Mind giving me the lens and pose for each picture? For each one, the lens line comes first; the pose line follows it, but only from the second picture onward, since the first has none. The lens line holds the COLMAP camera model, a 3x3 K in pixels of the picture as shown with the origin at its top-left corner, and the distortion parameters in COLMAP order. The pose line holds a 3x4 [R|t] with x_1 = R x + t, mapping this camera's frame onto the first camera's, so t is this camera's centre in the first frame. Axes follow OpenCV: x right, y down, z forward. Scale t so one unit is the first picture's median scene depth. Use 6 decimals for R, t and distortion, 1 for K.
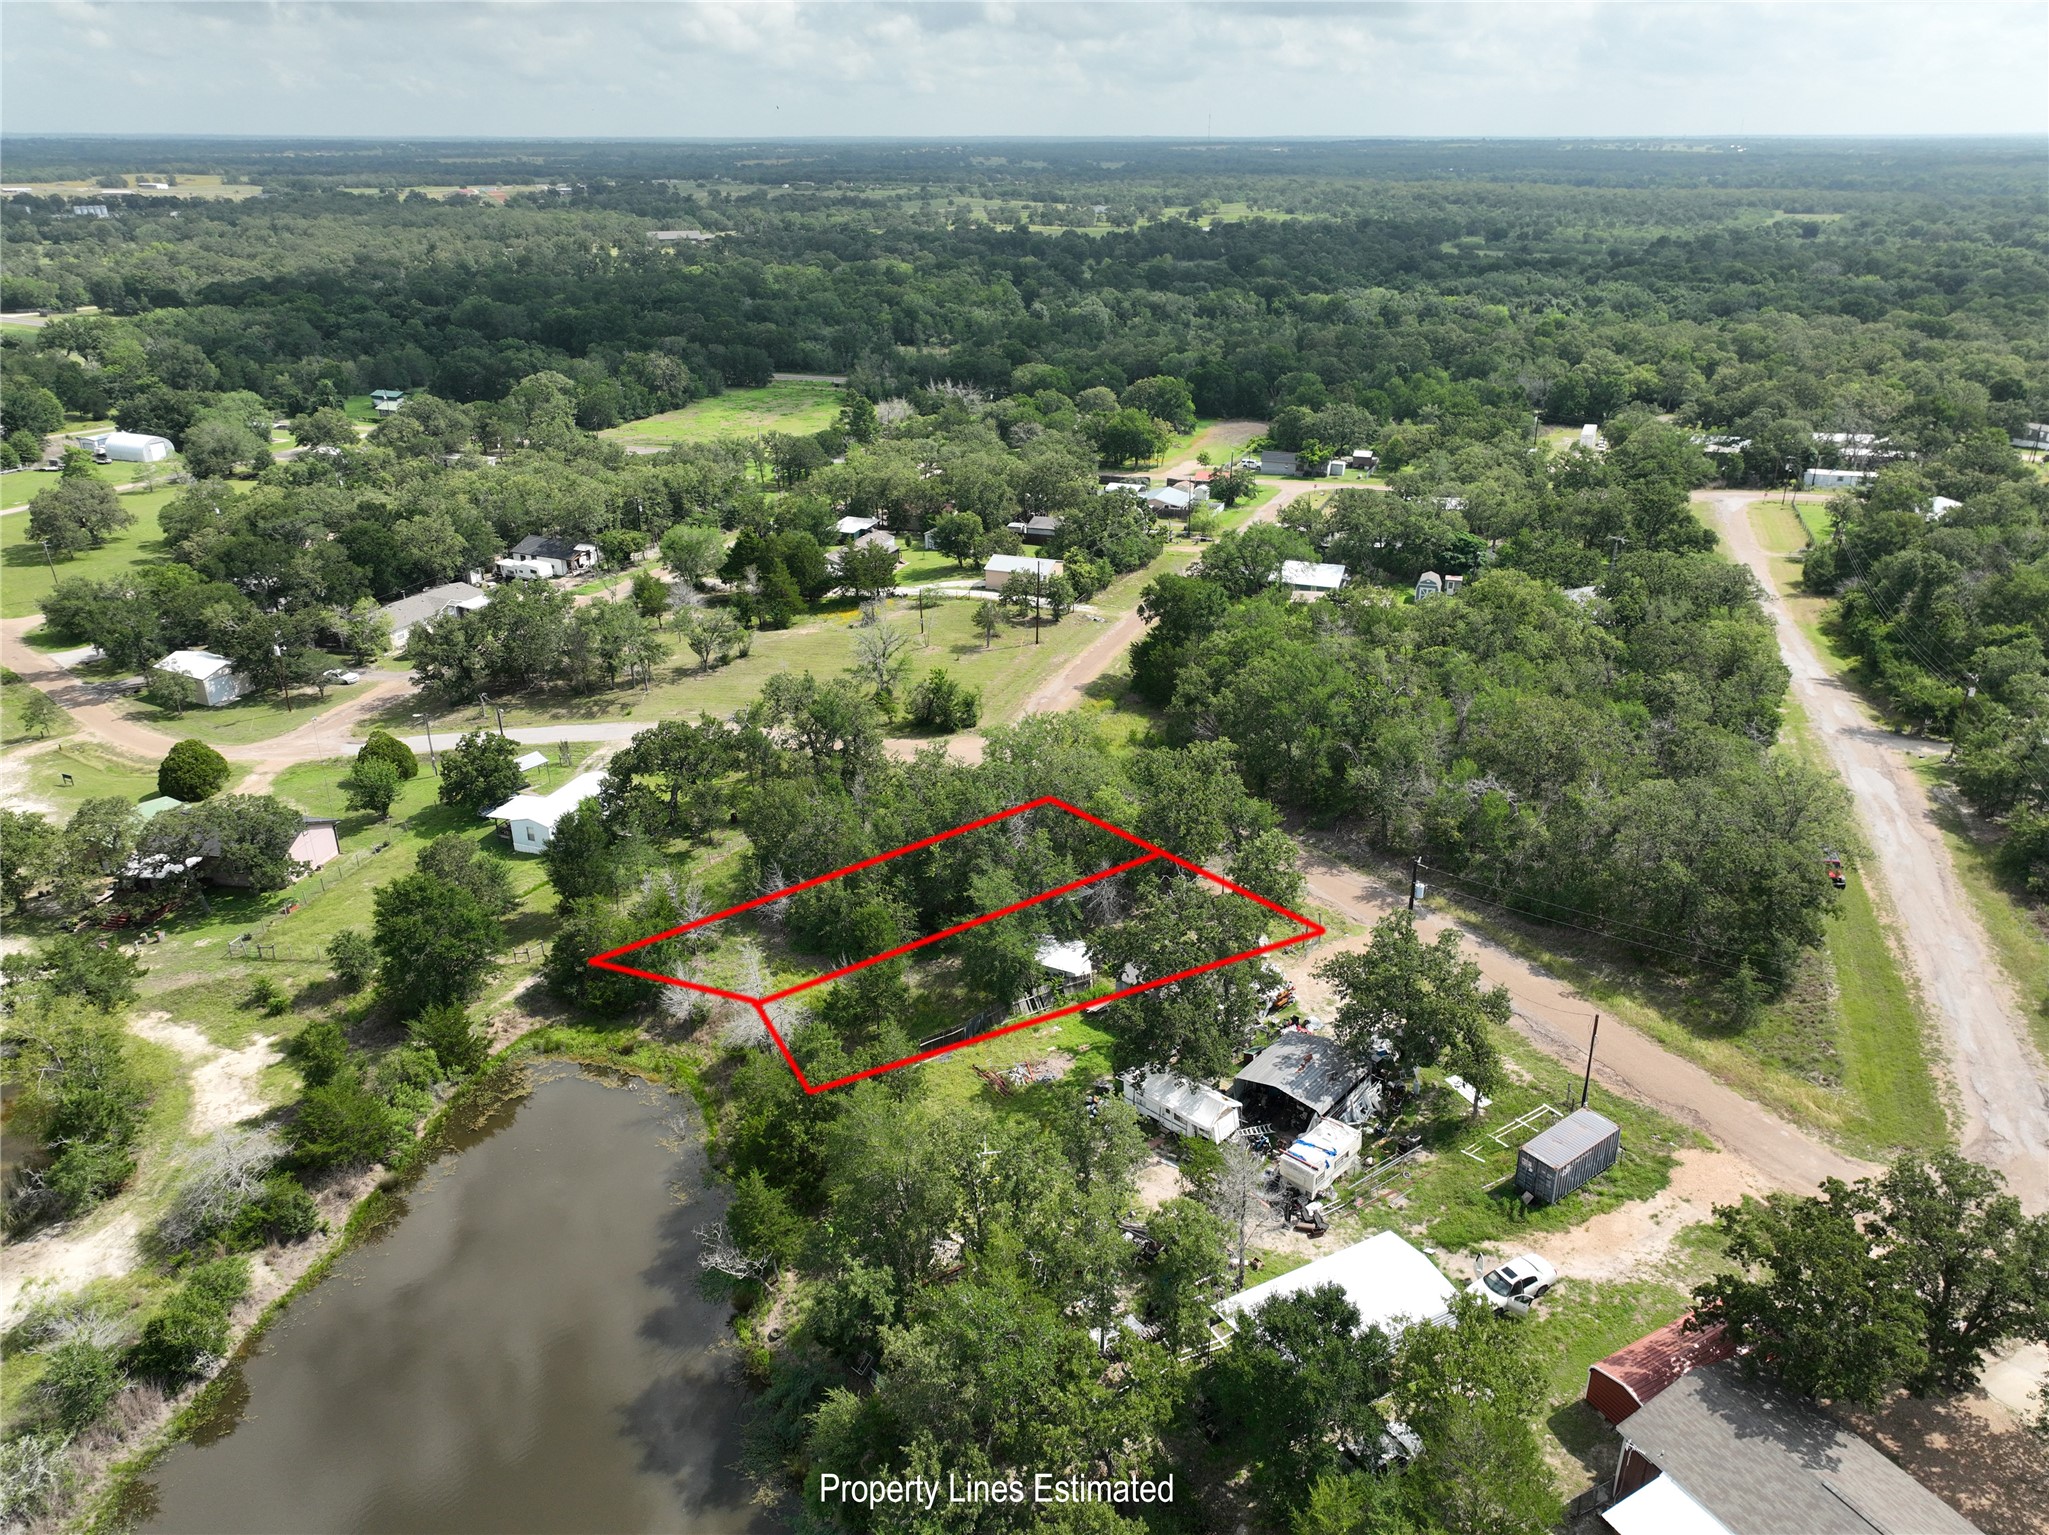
lens RADIAL K [[1442.5, 0, 1031.7], [0, 1442.5, 765.3], [0, 0, 1]] dist [-0.003506, 0.019649]
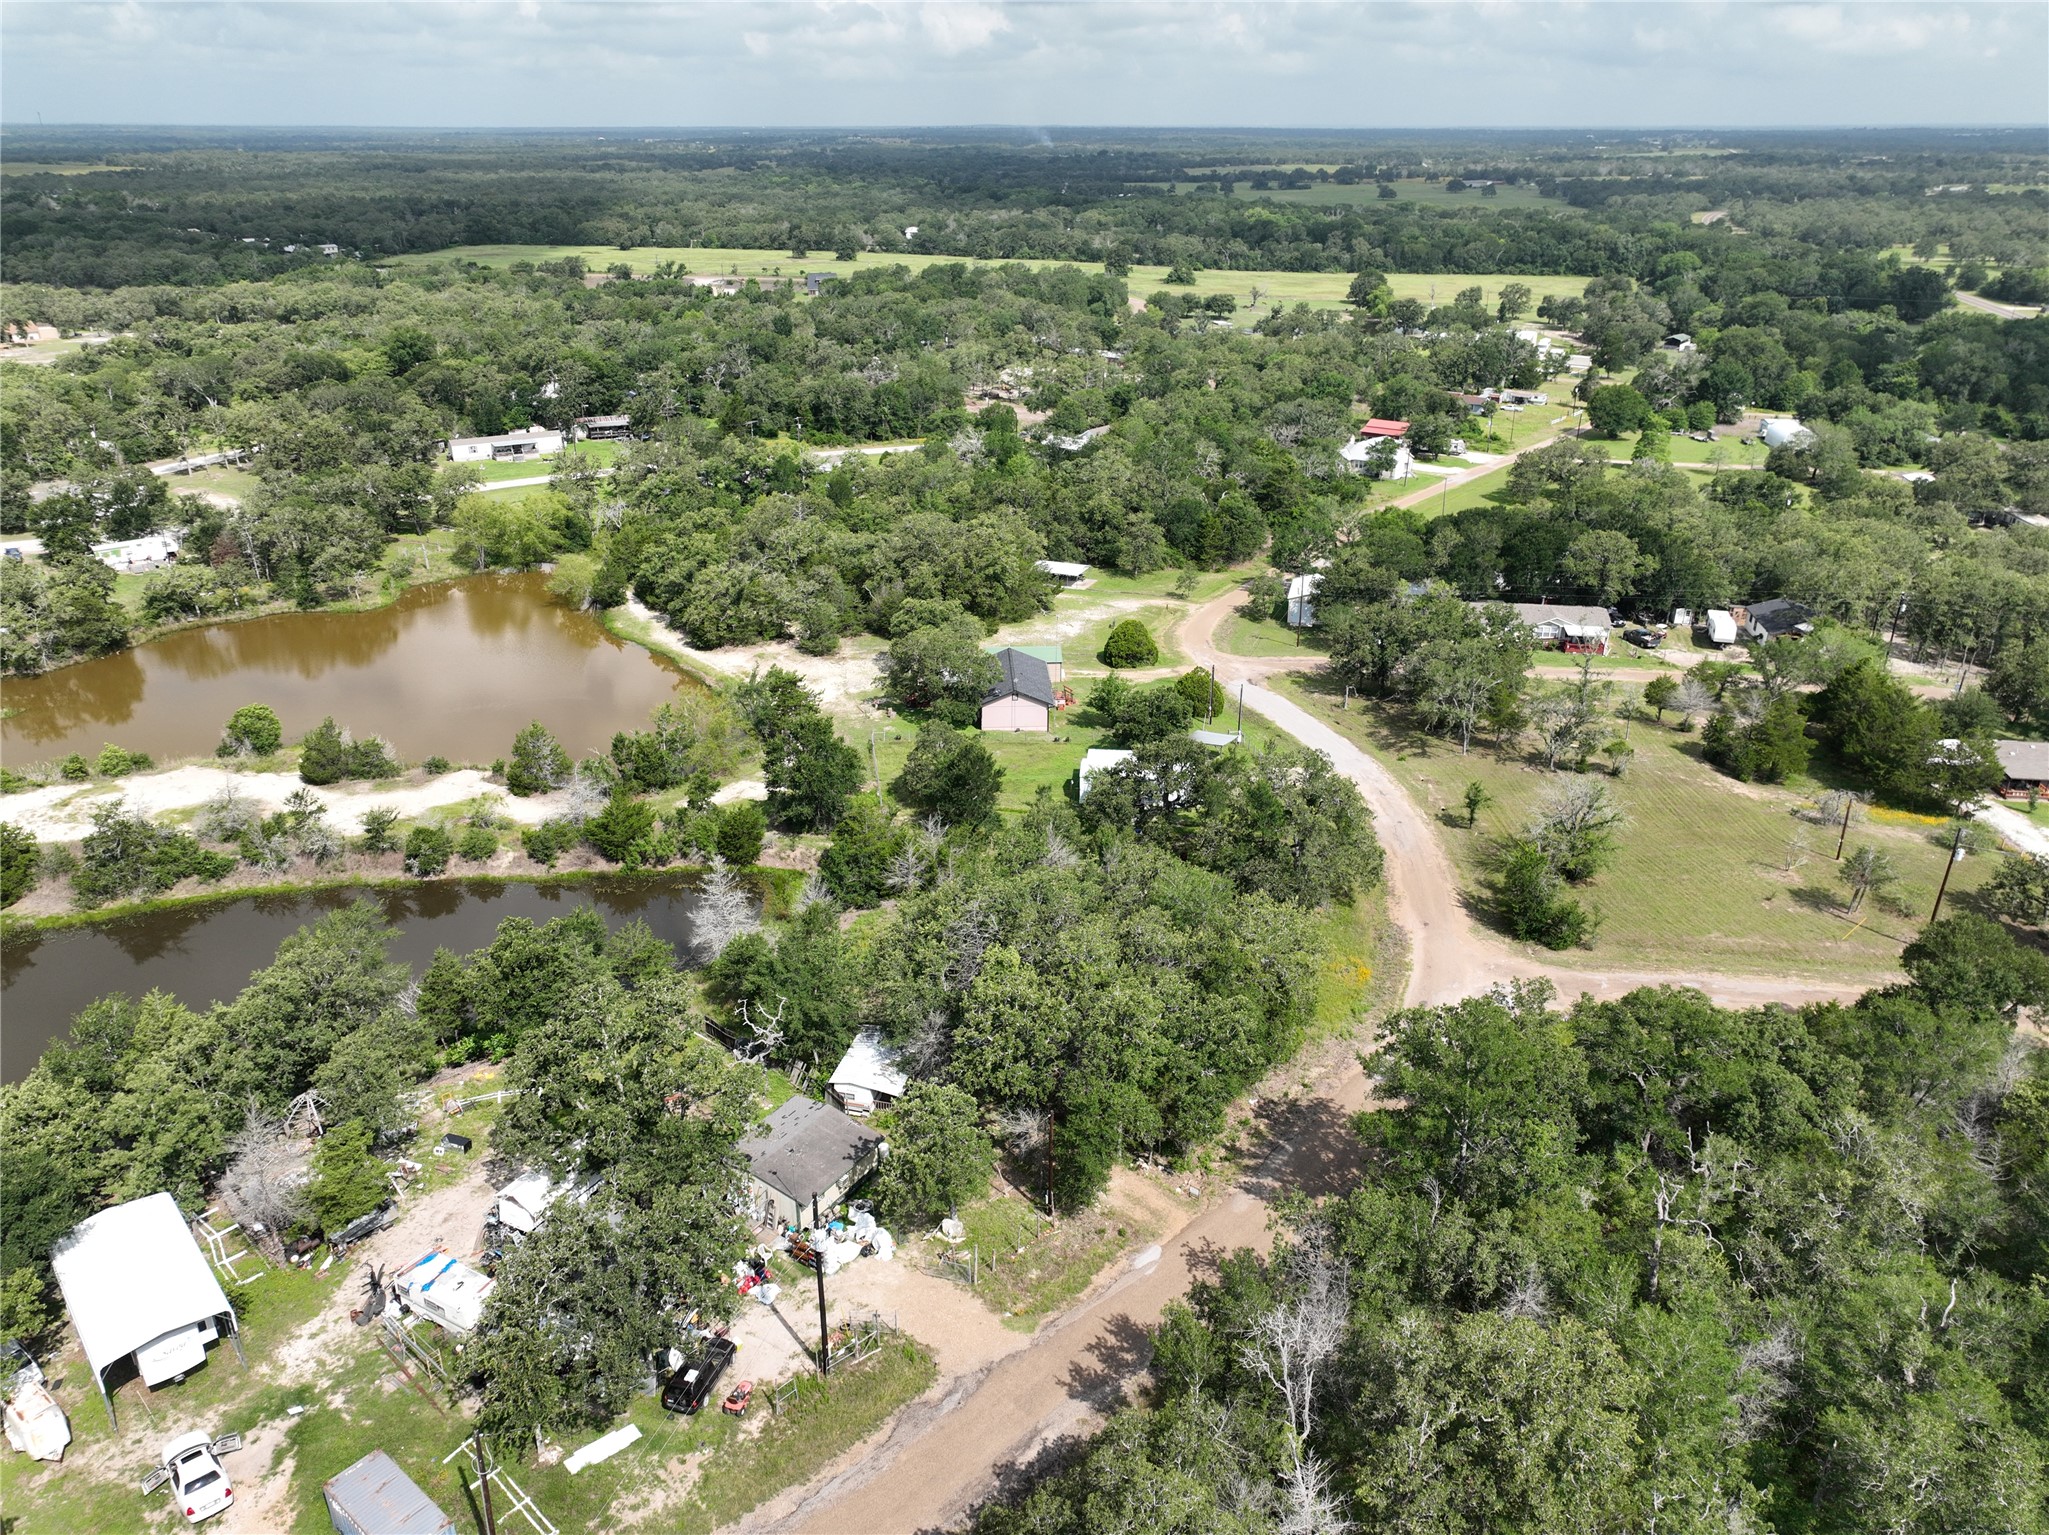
lens RADIAL K [[1442.5, 0, 1028.9], [0, 1442.5, 768.9], [0, 0, 1]] dist [-0.003506, 0.019649]
pose [[0.245619, 0.396599, -0.884523, 0.180236], [-0.389125, 0.876069, 0.284754, -0.075740], [0.887836, 0.274249, 0.369506, 0.174040]]
